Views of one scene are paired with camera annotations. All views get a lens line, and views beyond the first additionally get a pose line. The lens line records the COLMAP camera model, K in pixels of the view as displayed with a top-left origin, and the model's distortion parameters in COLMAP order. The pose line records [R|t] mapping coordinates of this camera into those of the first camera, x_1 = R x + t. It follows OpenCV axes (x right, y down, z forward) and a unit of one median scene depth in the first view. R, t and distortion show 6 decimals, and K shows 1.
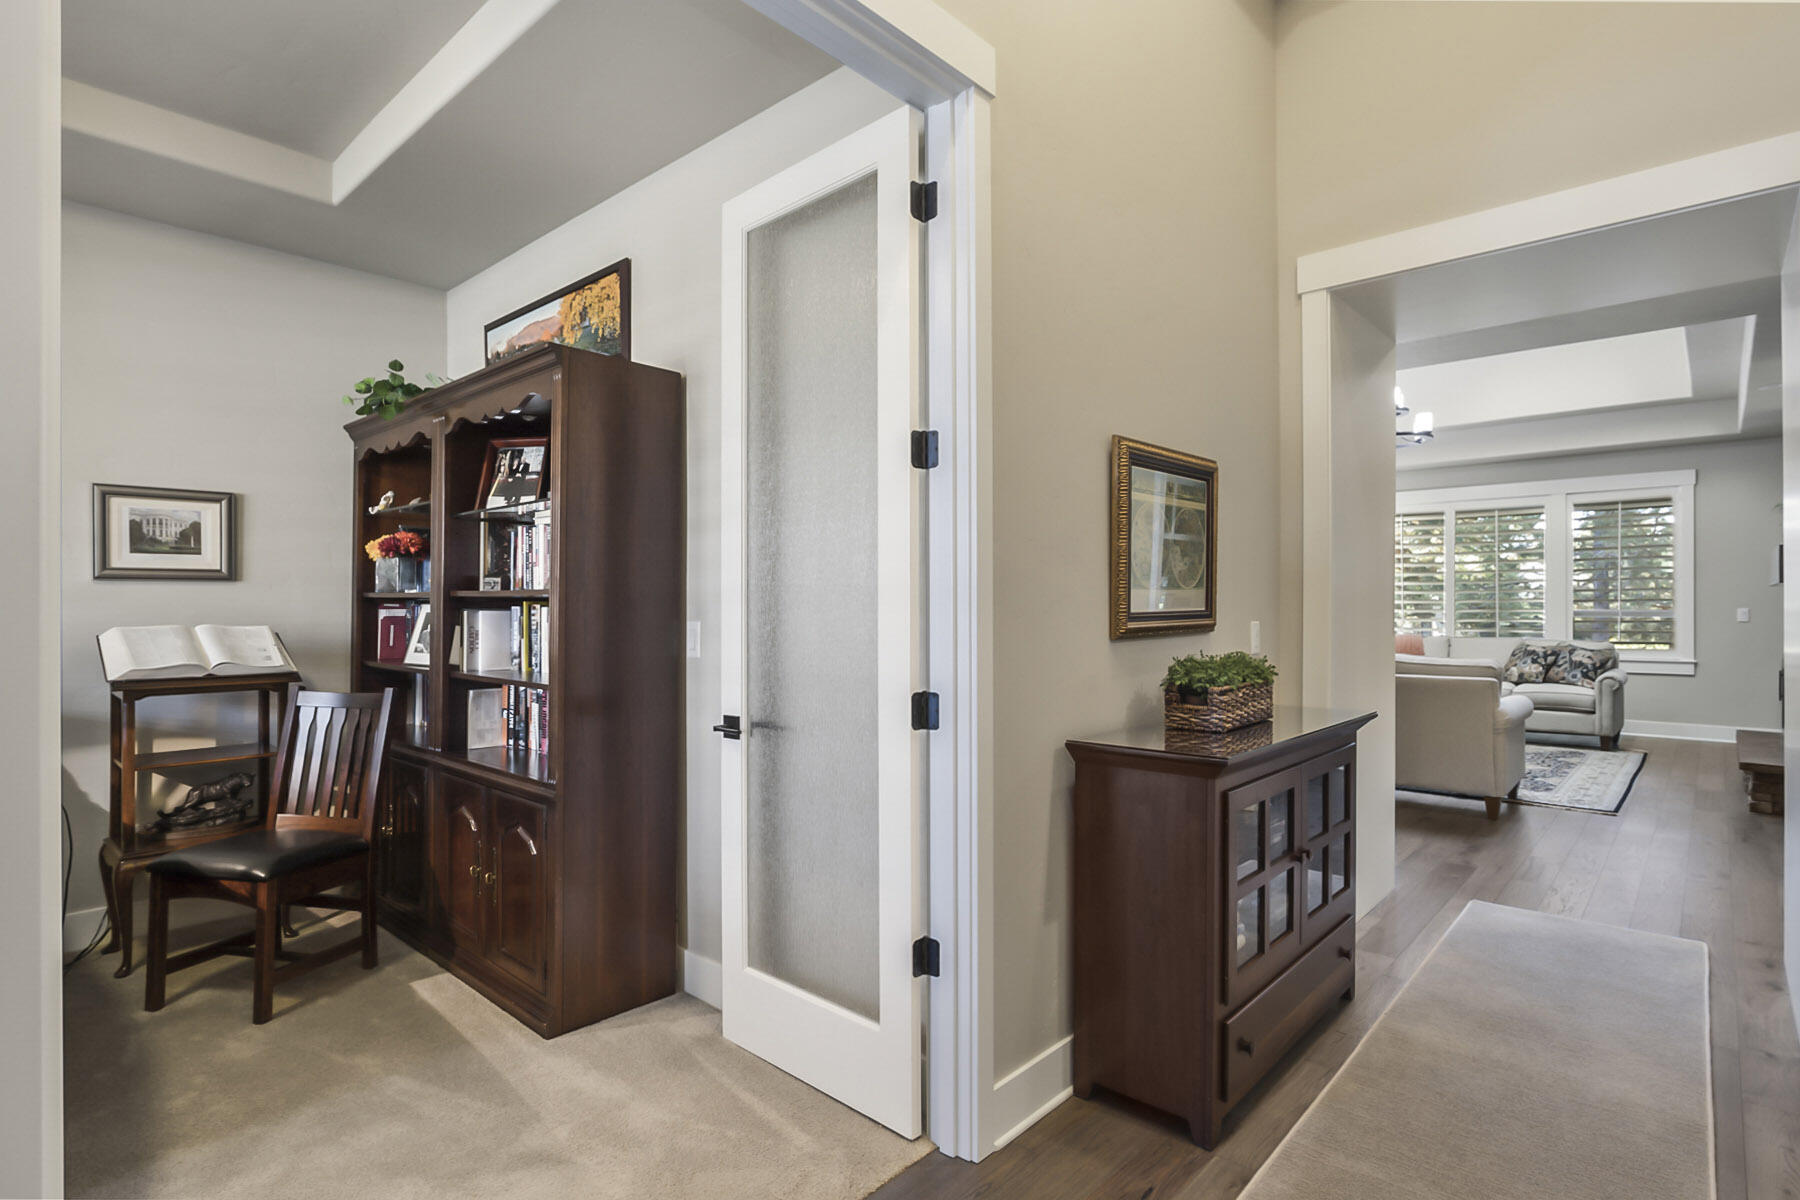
lens RADIAL K [[910.2, 0, 898.2], [0, 910.2, 606.0], [0, 0, 1]] dist [-0.018489, 0.008205]
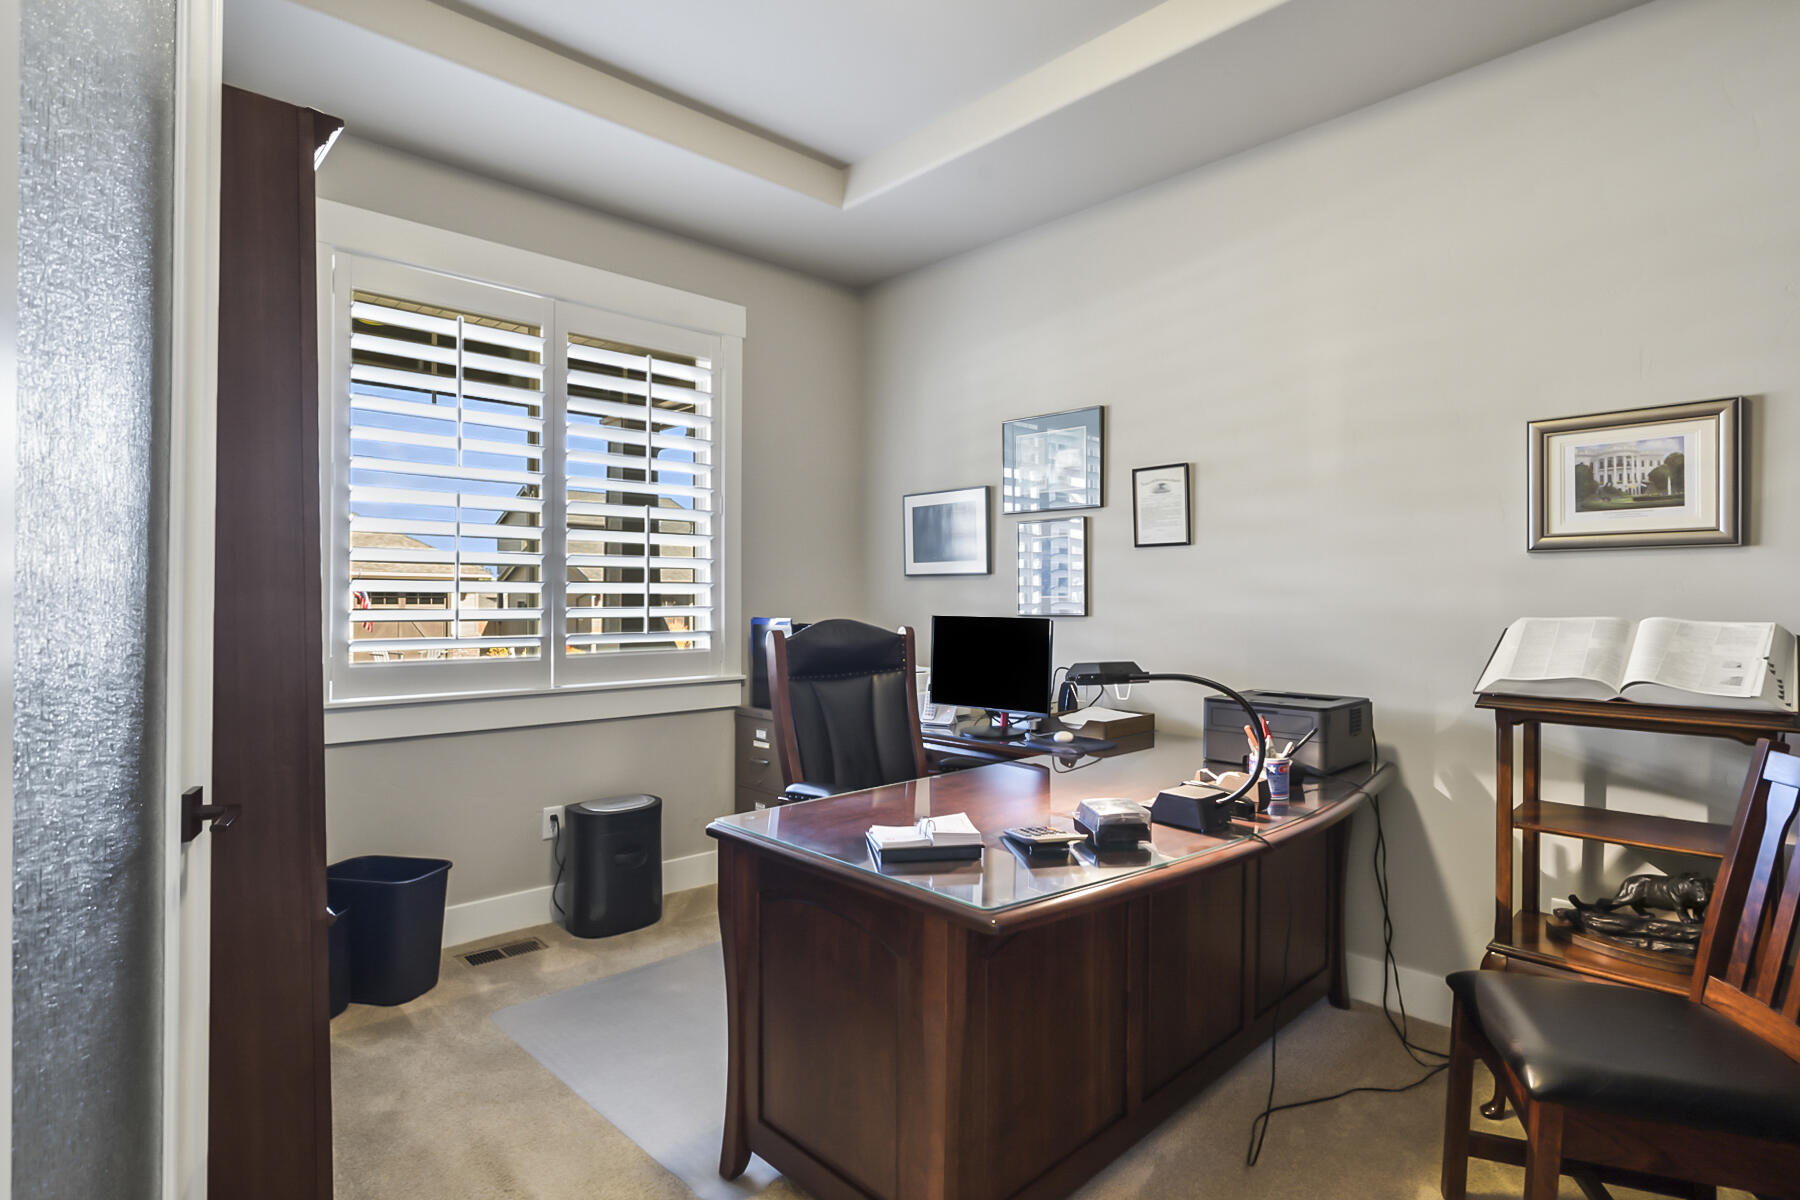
lens RADIAL K [[910.2, 0, 900.1], [0, 910.2, 600.5], [0, 0, 1]] dist [-0.018489, 0.008205]
pose [[-0.063142, -0.000982, -0.998004, -0.123815], [-0.009063, 0.999959, -0.000411, 0.013667], [0.997963, 0.009019, -0.063149, 0.515542]]
